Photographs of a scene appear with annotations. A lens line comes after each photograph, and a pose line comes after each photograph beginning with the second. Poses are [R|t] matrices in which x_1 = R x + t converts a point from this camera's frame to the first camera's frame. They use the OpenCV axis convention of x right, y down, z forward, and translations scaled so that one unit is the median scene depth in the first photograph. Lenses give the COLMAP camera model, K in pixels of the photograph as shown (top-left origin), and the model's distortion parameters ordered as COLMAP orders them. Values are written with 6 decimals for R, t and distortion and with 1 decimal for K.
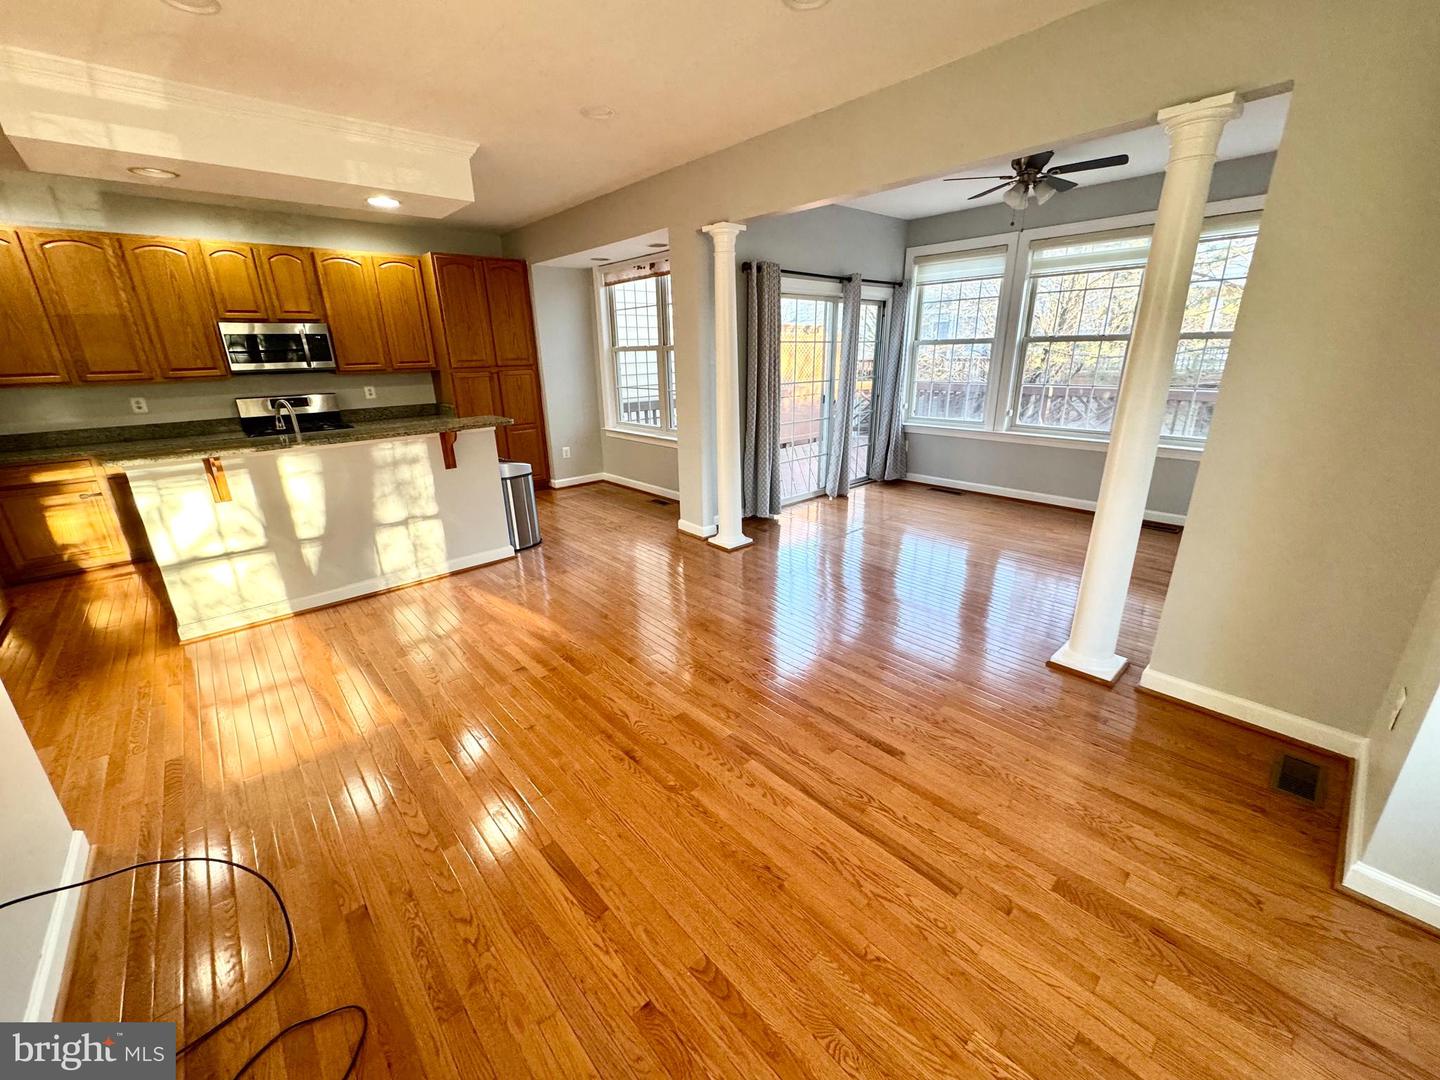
lens RADIAL K [[573.3, 0, 716.3], [0, 573.3, 536.6], [0, 0, 1]] dist [-0.000661, -0.000267]
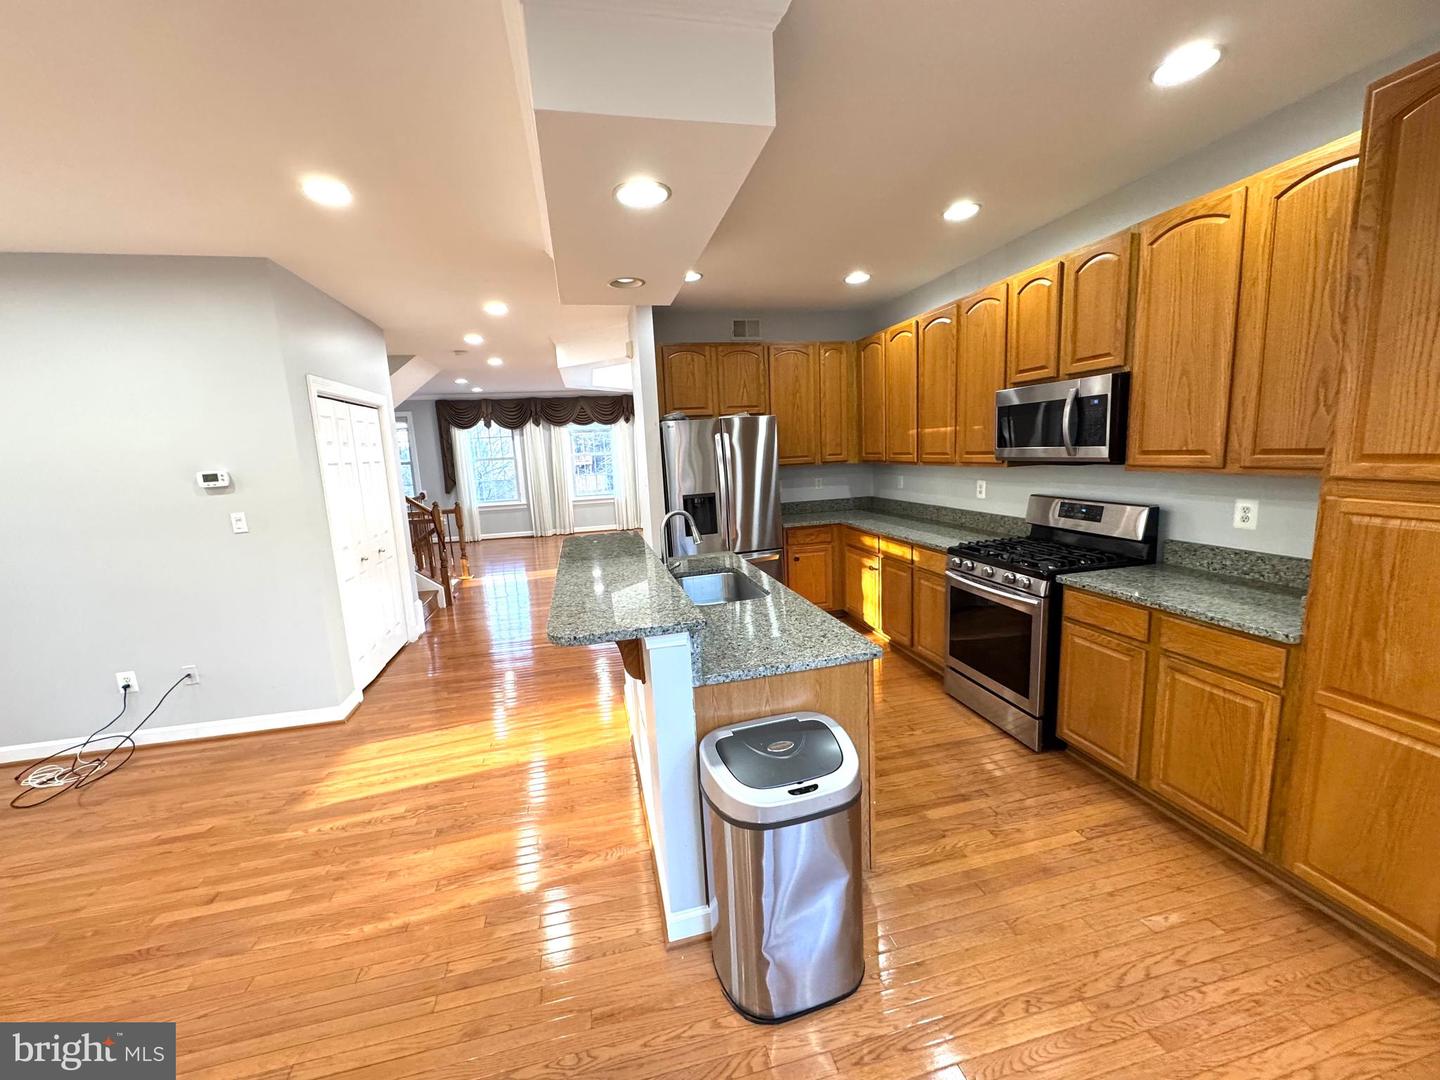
lens RADIAL K [[573.3, 0, 716.3], [0, 573.3, 536.6], [0, 0, 1]] dist [-0.000661, -0.000267]
pose [[-0.482126, 0.181421, -0.857112, -0.072981], [-0.212877, 0.924746, 0.315481, -0.387998], [0.849846, 0.334561, -0.407224, 1.146647]]
